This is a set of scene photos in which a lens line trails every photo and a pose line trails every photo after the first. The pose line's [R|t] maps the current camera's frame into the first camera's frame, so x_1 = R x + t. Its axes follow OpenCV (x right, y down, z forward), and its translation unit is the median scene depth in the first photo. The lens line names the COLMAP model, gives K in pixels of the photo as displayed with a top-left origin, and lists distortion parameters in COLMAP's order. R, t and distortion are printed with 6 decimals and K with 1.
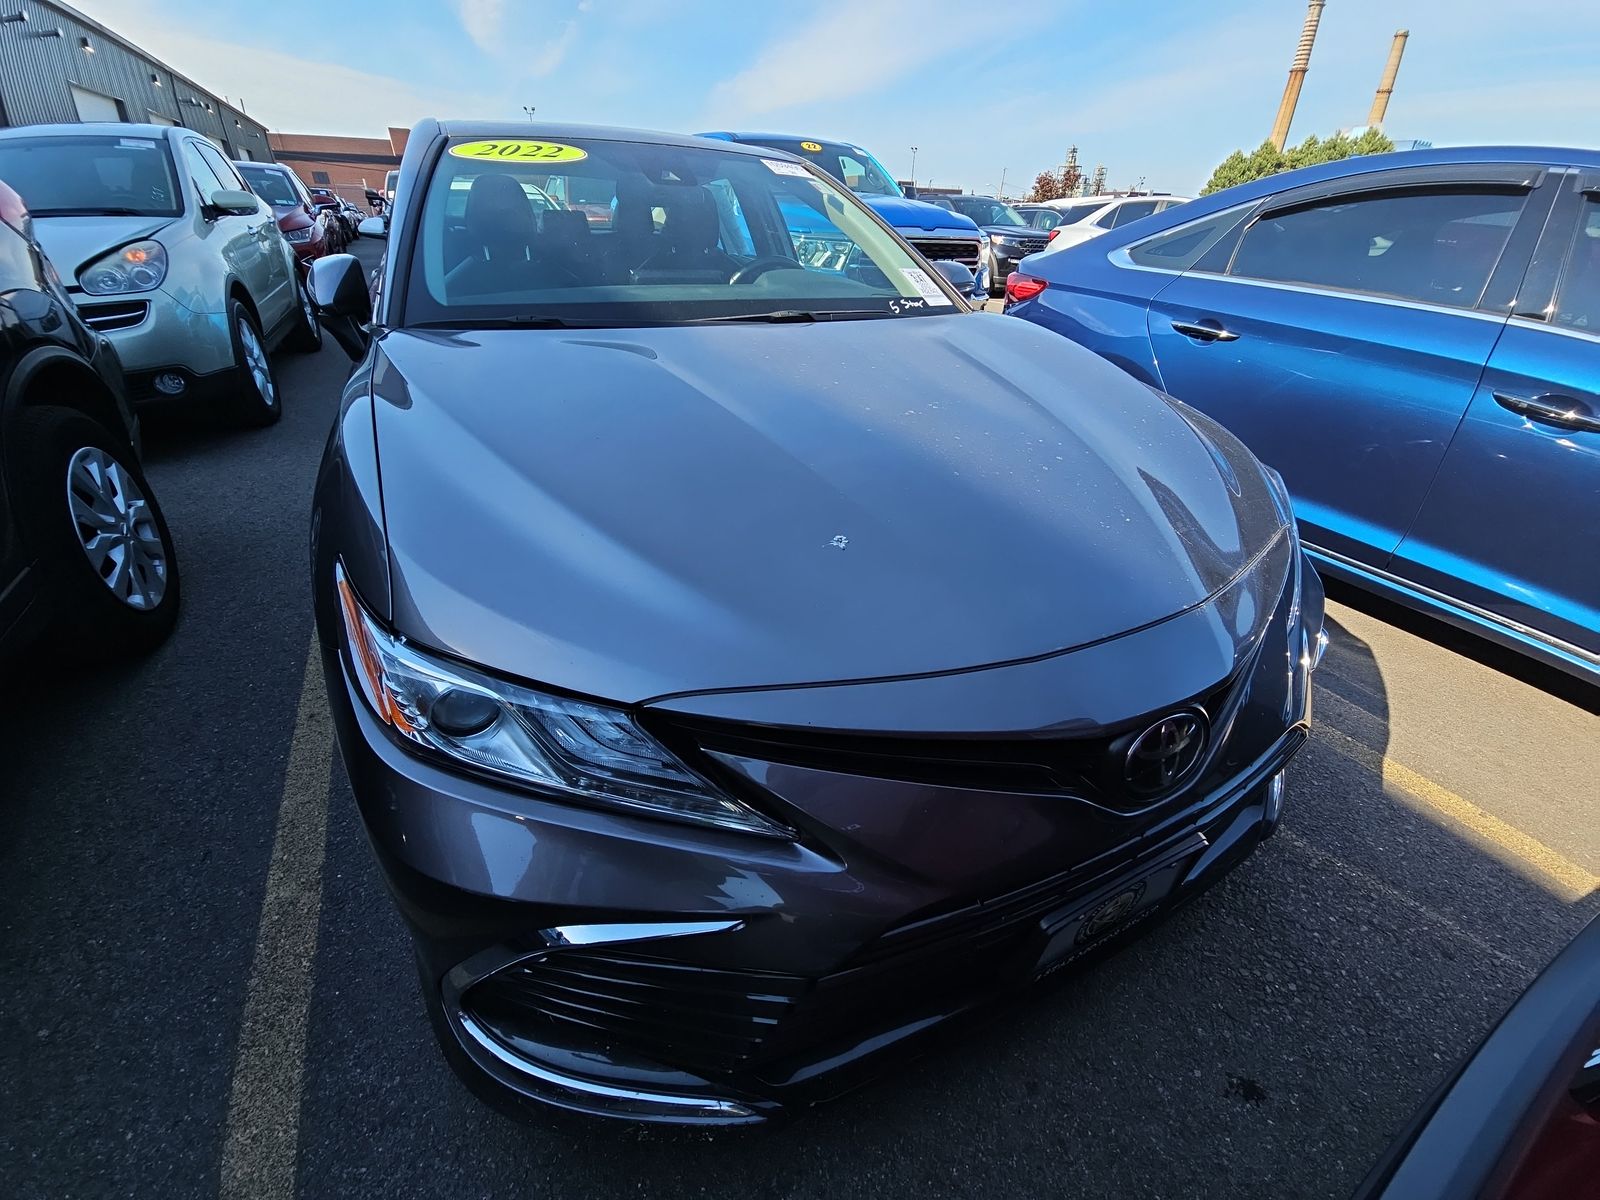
lens RADIAL K [[693.1, 0, 825.4], [0, 693.1, 600.0], [0, 0, 1]] dist [0.030539, -0.020530]
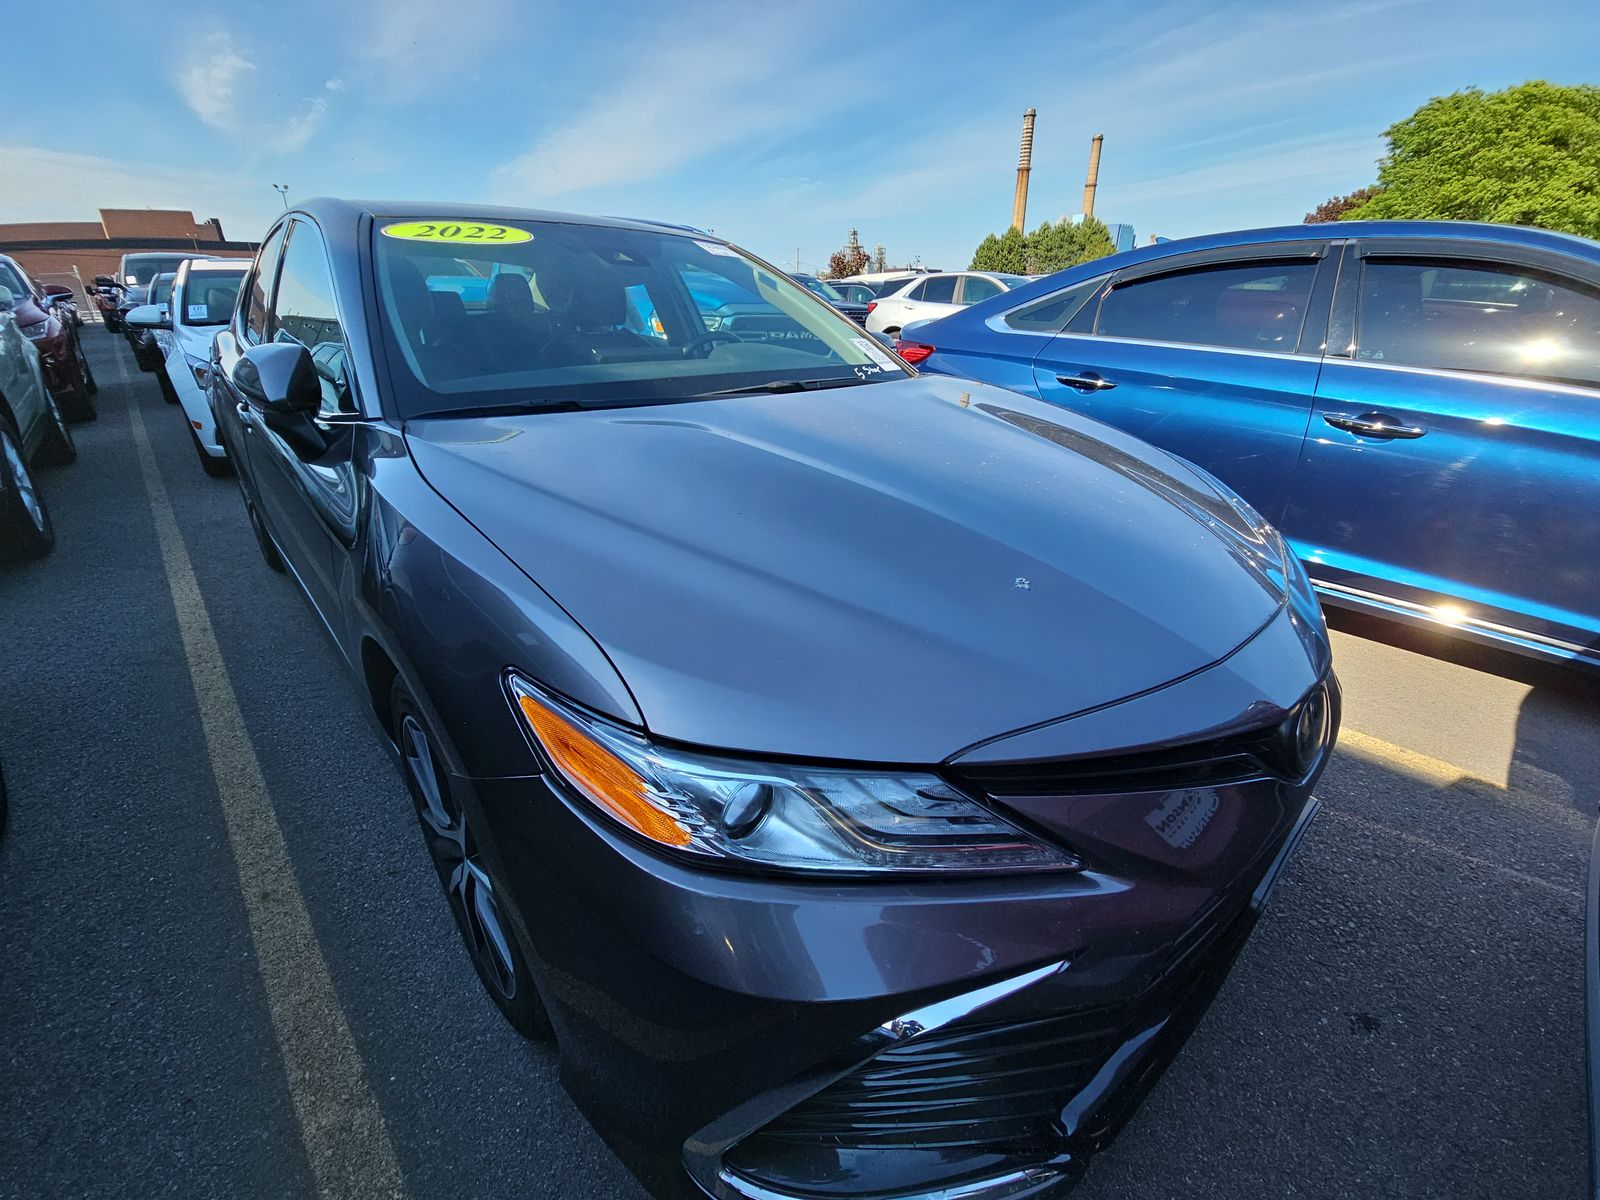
lens RADIAL K [[693.1, 0, 825.4], [0, 693.1, 600.0], [0, 0, 1]] dist [0.030539, -0.020530]
pose [[0.959325, -0.129726, 0.250734, -0.247096], [0.151012, 0.986223, -0.067522, -0.016991], [-0.238520, 0.102639, 0.965698, 0.026647]]
